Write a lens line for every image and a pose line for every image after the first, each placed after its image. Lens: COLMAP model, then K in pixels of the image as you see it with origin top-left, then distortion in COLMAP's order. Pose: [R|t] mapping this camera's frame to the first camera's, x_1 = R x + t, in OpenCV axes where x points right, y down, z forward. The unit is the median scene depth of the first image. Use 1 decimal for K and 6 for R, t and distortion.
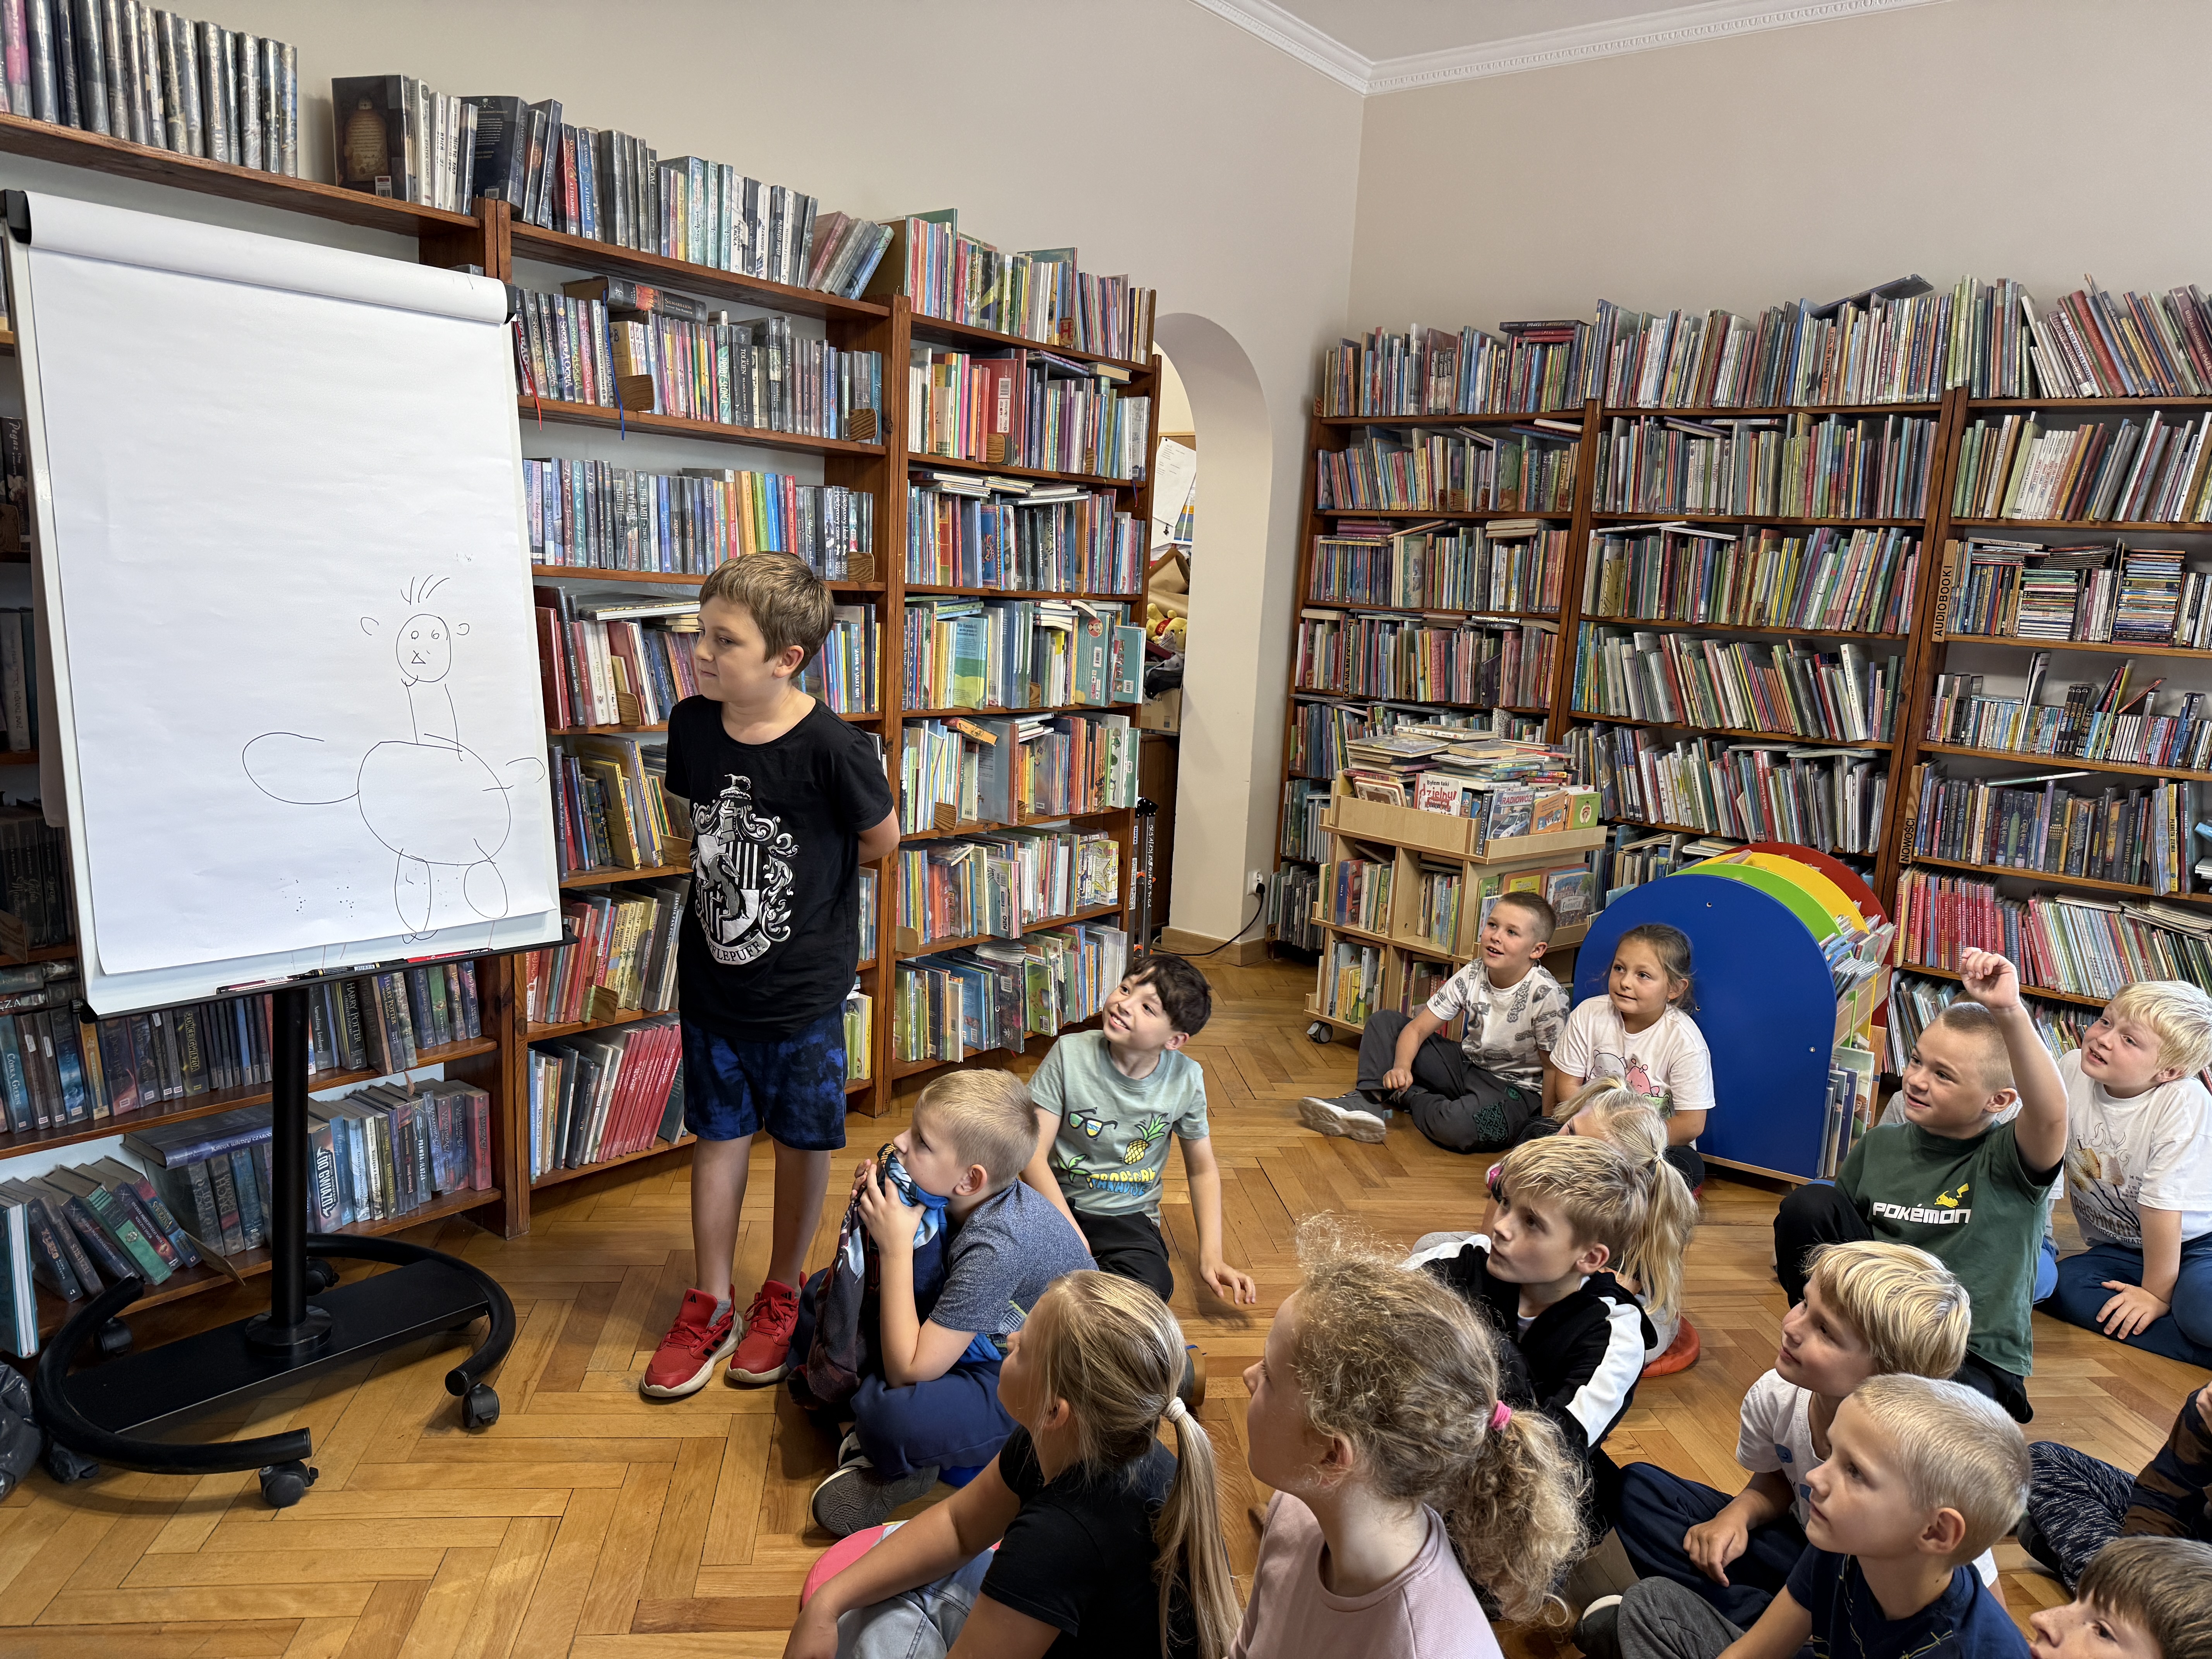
lens RADIAL K [[1546.9, 0, 1097.2], [0, 1546.9, 847.4], [0, 0, 1]] dist [0.043918, -0.060199]
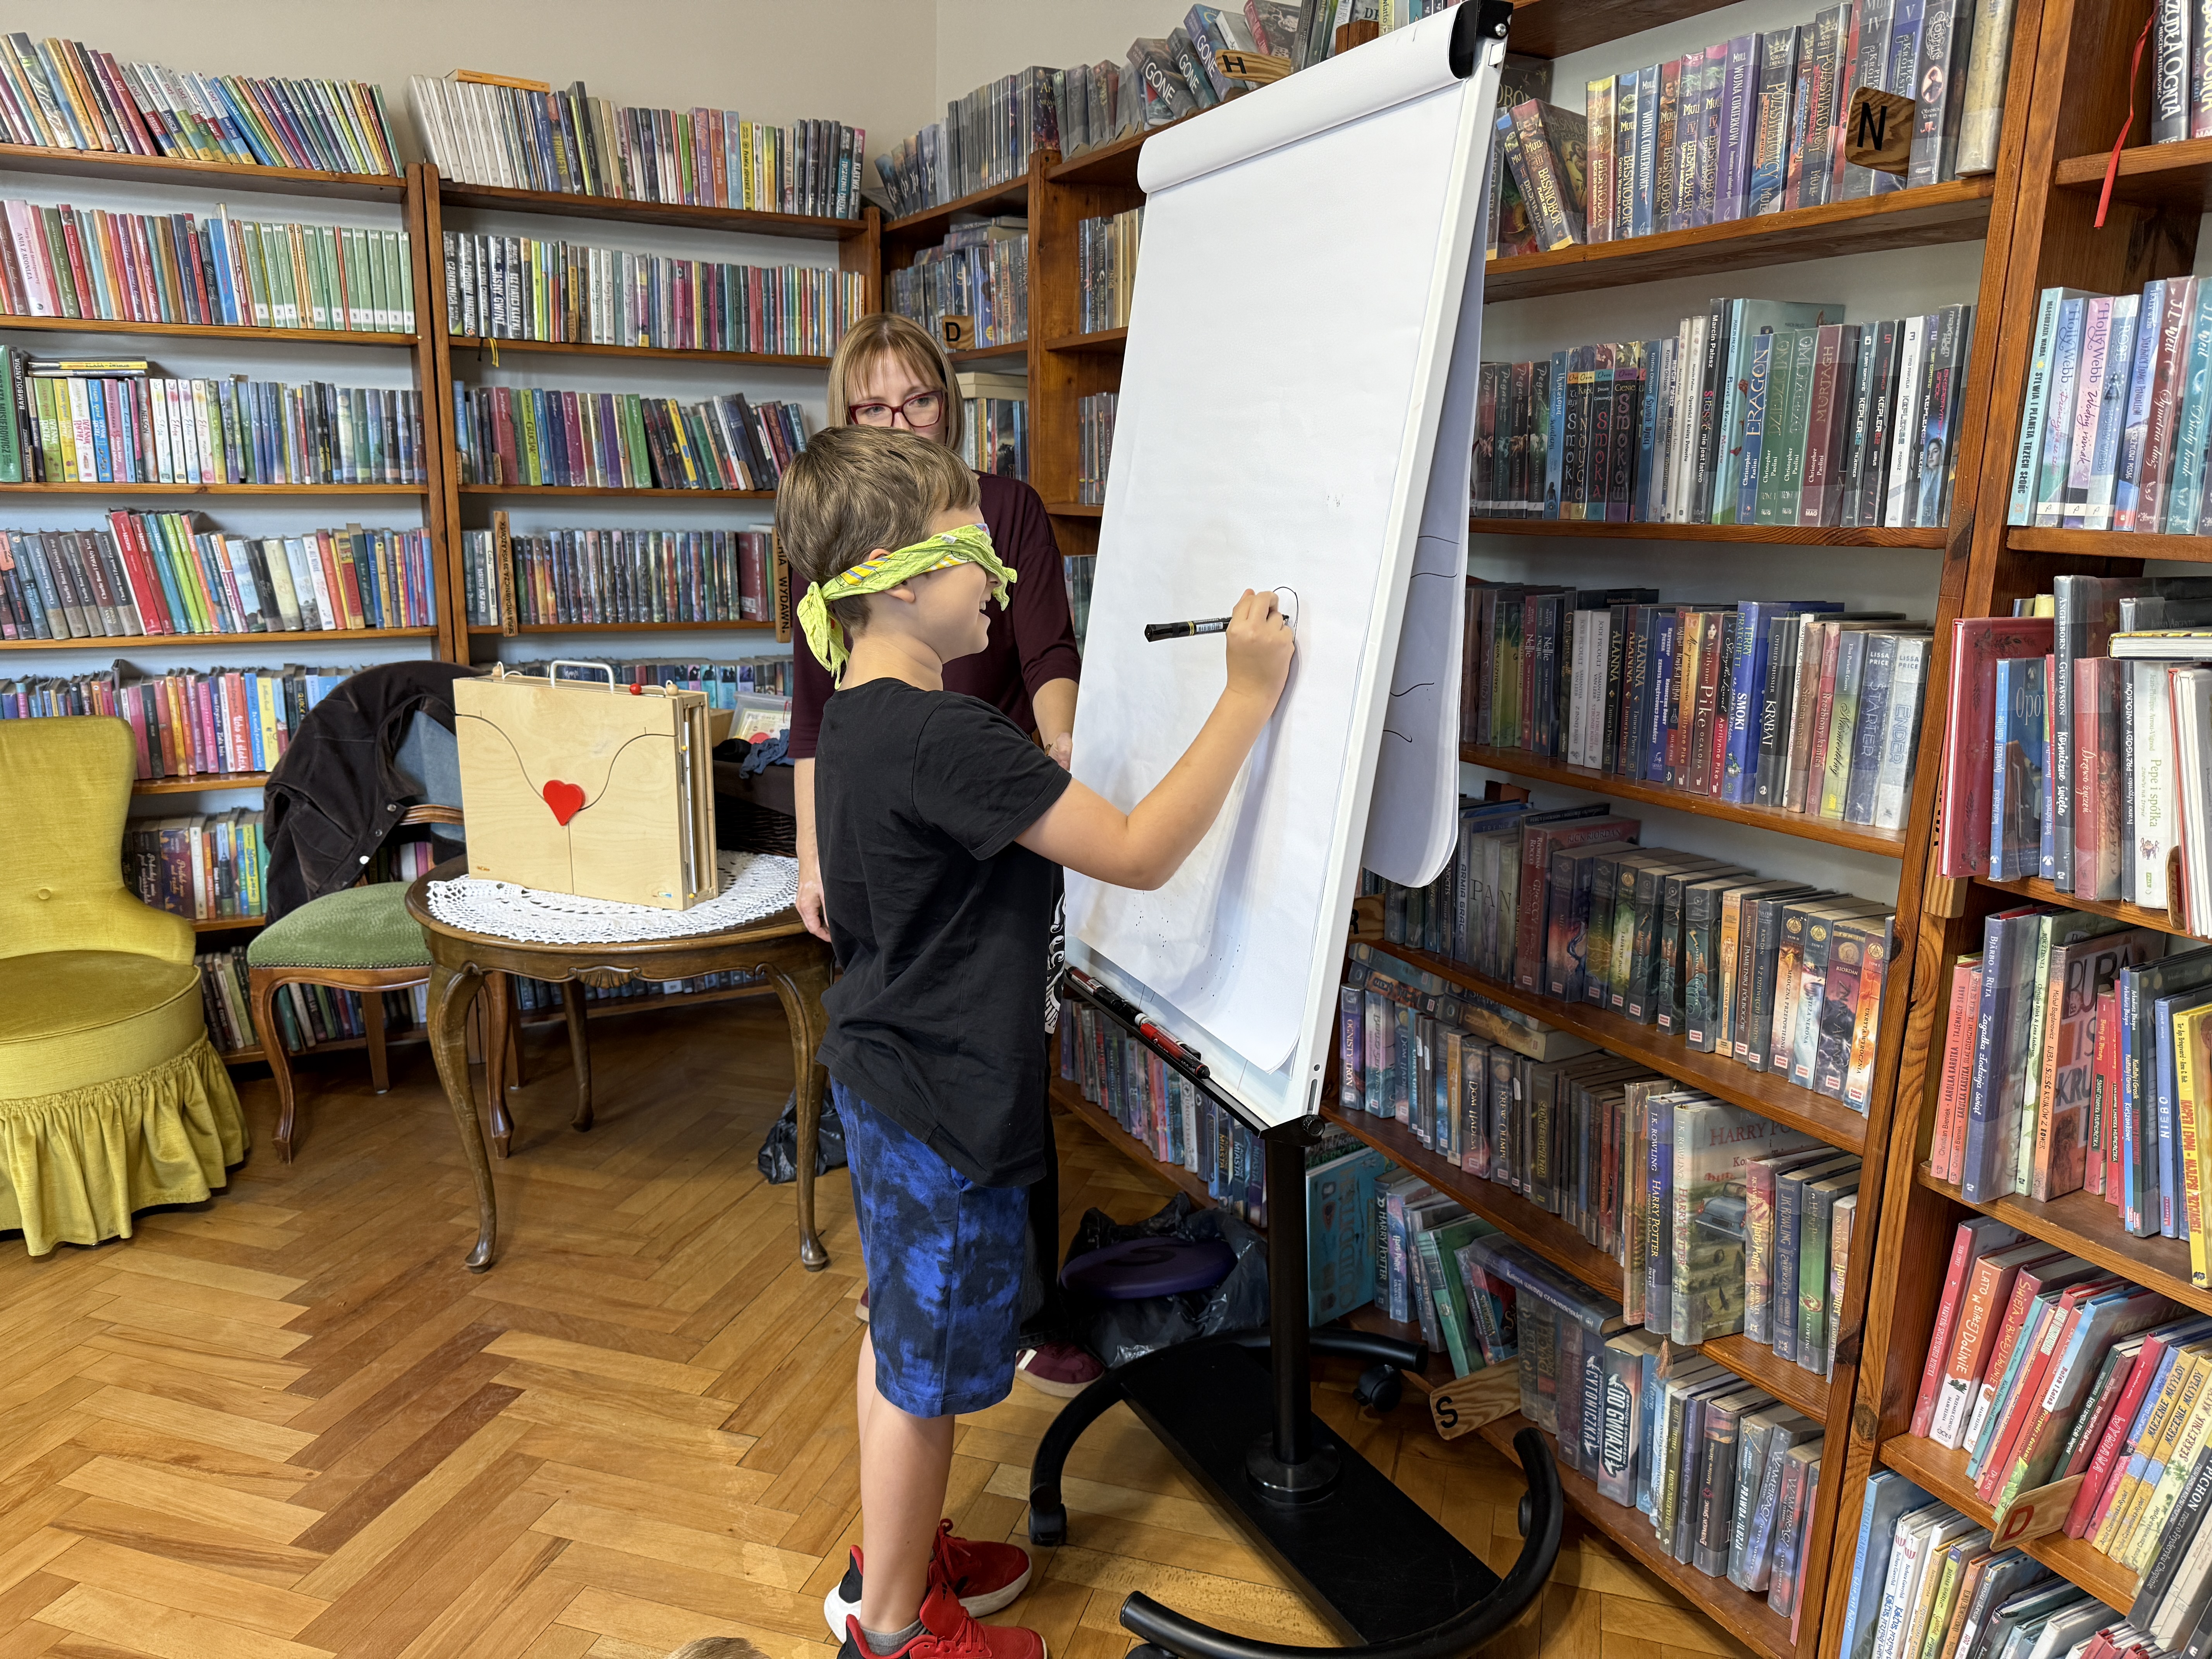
lens RADIAL K [[1546.9, 0, 1123.0], [0, 1546.9, 829.5], [0, 0, 1]] dist [0.043918, -0.060199]
pose [[-0.385417, 0.146137, -0.911097, 0.128652], [-0.195225, 0.952114, 0.235301, -0.112179], [0.901854, 0.268558, -0.338431, 0.688017]]
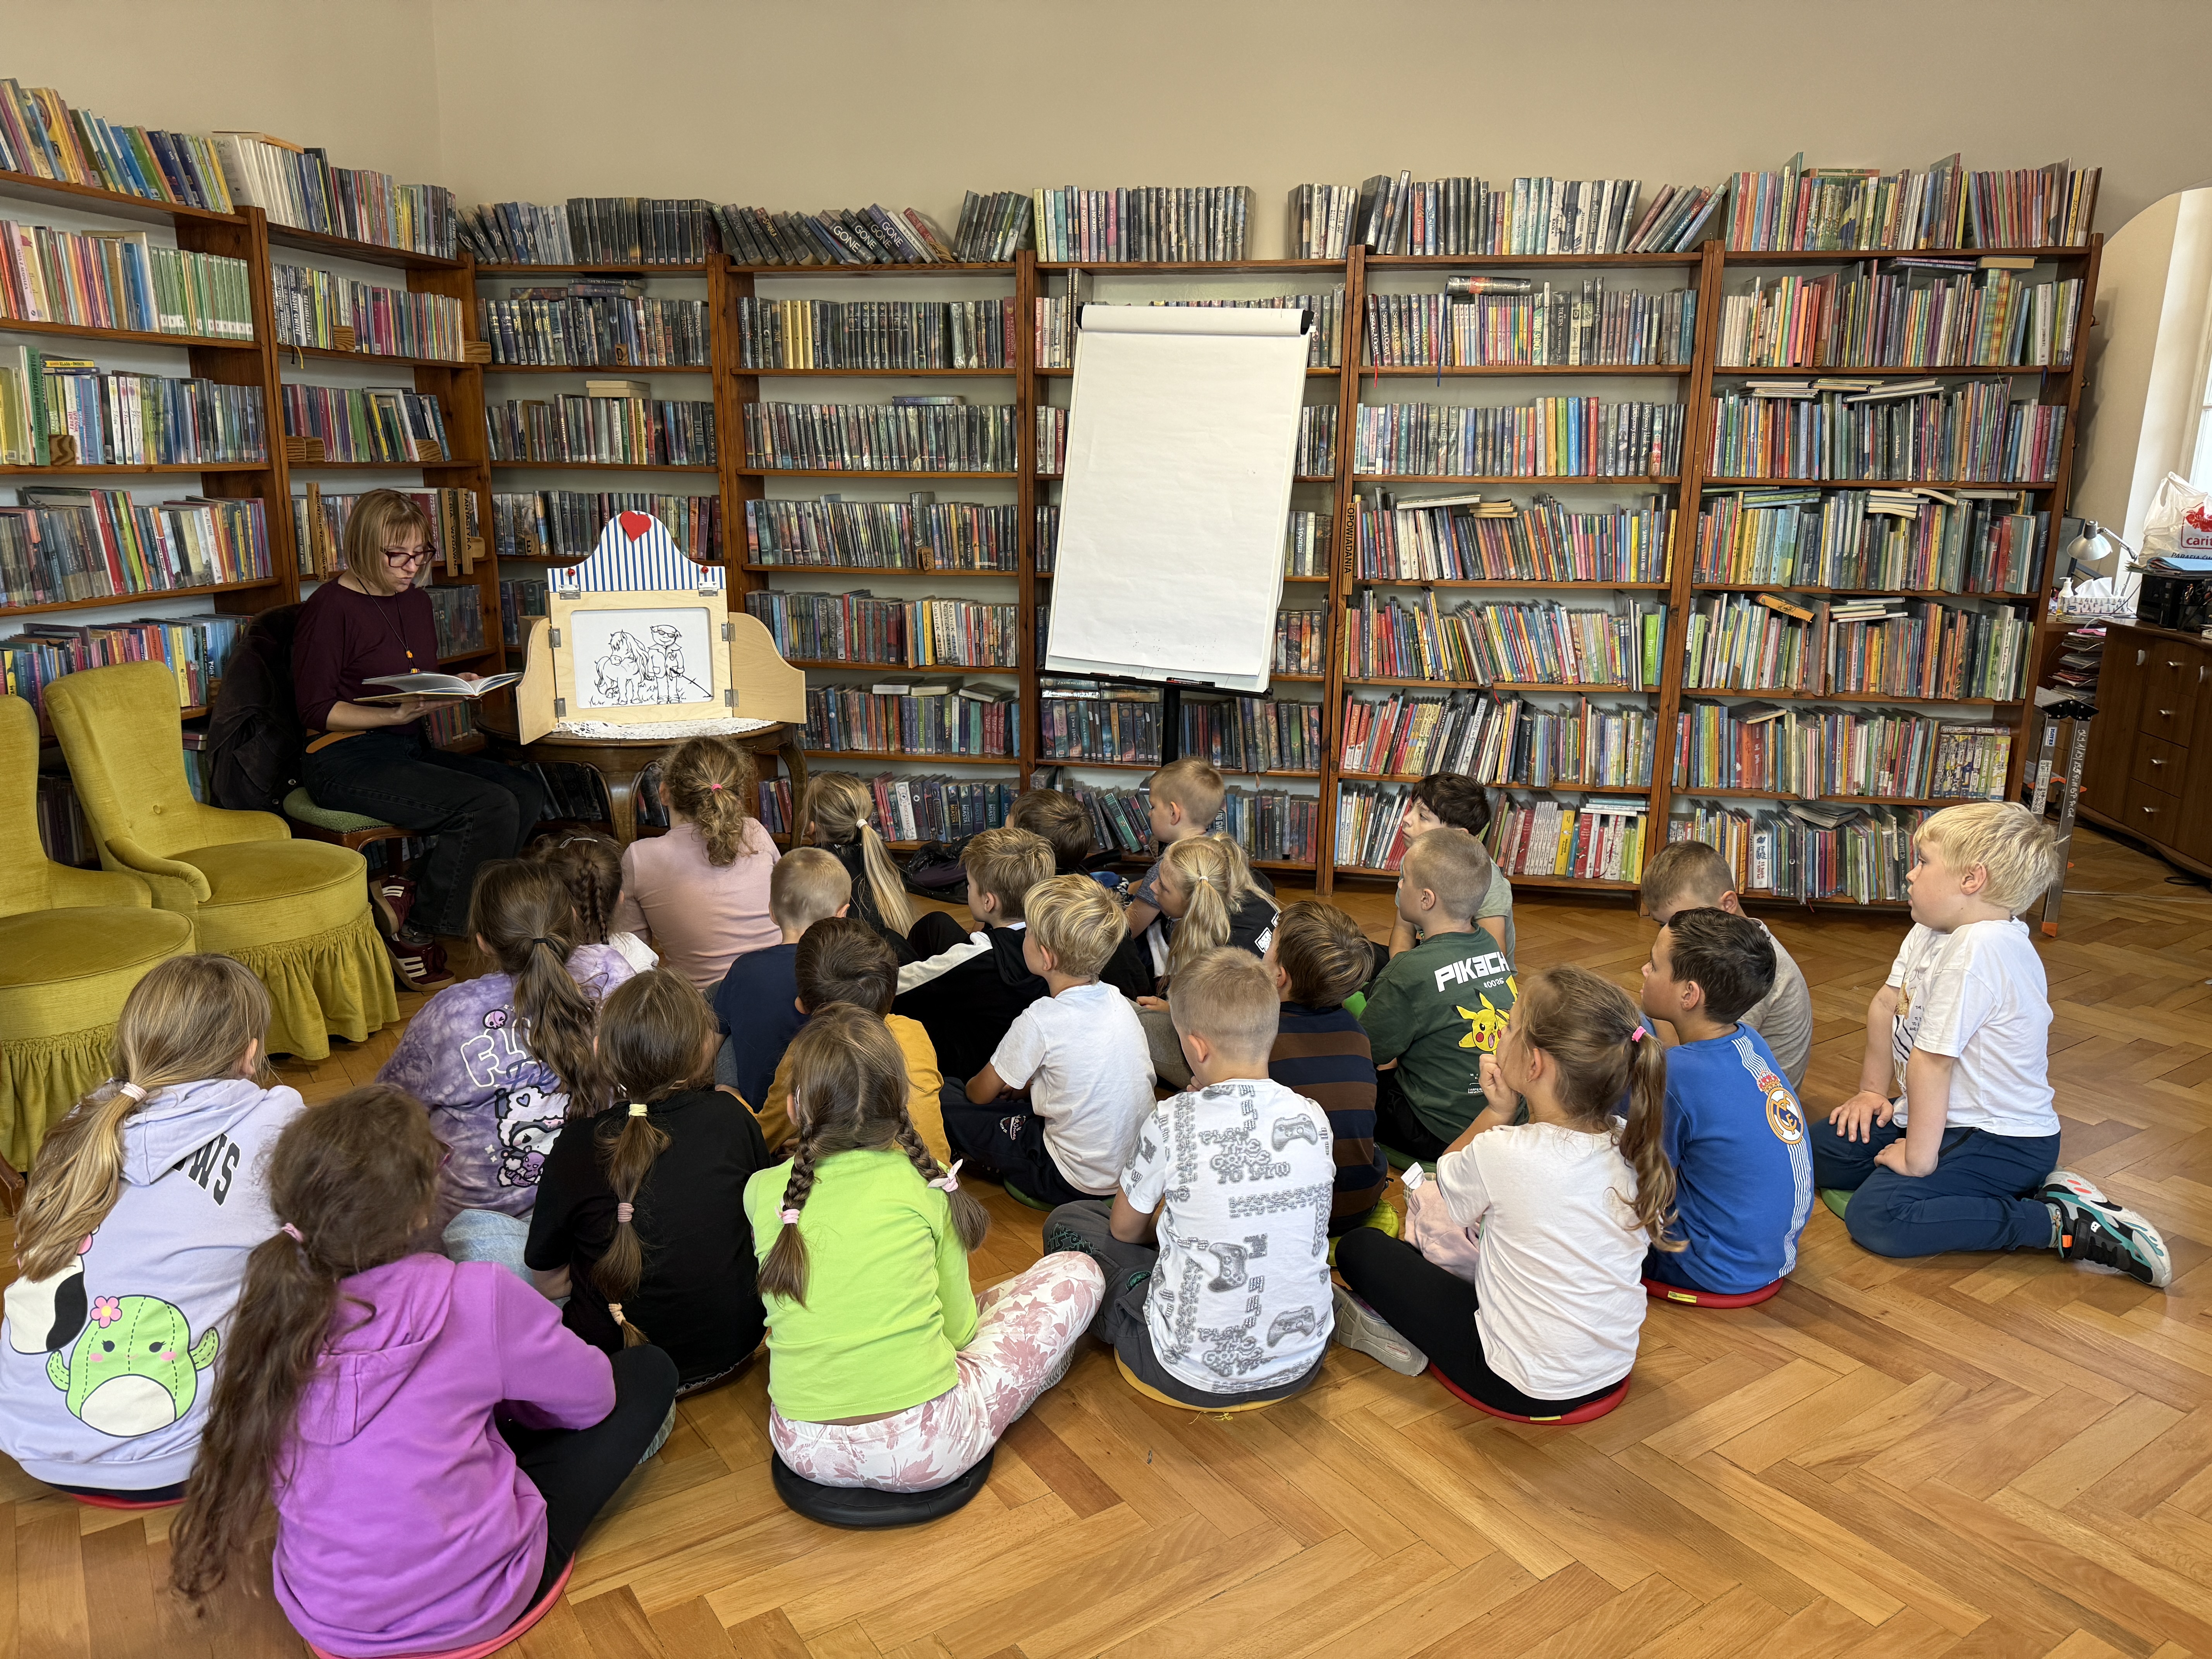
lens RADIAL K [[1546.9, 0, 1120.3], [0, 1546.9, 846.1], [0, 0, 1]] dist [0.043918, -0.060199]
pose [[0.482549, 0.168045, -0.859597, 0.695439], [-0.138532, 0.983712, 0.114541, 0.034364], [0.864844, 0.063810, 0.497969, 0.012675]]
